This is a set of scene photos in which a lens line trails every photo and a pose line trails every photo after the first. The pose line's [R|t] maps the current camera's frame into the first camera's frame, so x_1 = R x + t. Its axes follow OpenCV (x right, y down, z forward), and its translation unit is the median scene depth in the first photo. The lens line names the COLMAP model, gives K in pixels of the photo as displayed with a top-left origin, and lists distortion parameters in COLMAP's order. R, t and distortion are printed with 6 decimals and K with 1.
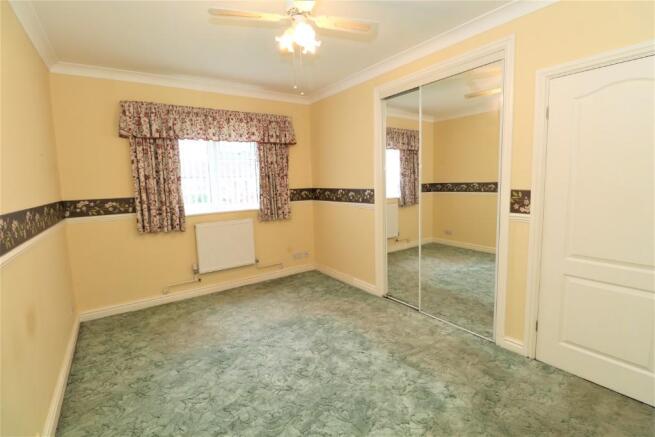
lens RADIAL K [[308.1, 0, 331.7], [0, 308.1, 215.2], [0, 0, 1]] dist [-0.002235, -0.010974]
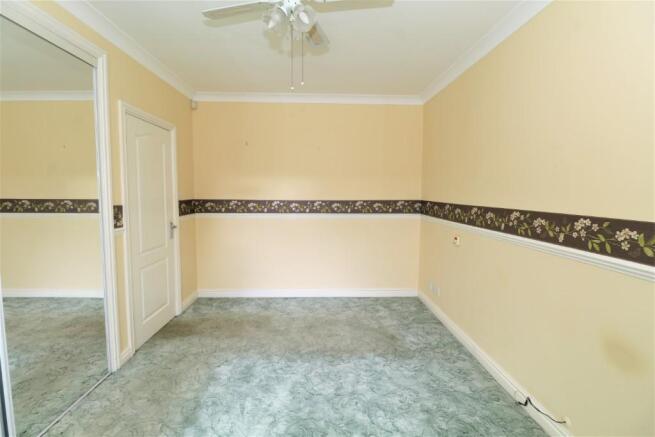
lens RADIAL K [[308.1, 0, 333.9], [0, 308.1, 217.8], [0, 0, 1]] dist [-0.002235, -0.010974]
pose [[-0.848019, -0.020471, 0.529570, -0.387563], [0.077200, 0.983823, 0.161654, -0.104105], [-0.524312, 0.177968, -0.832721, 1.024431]]
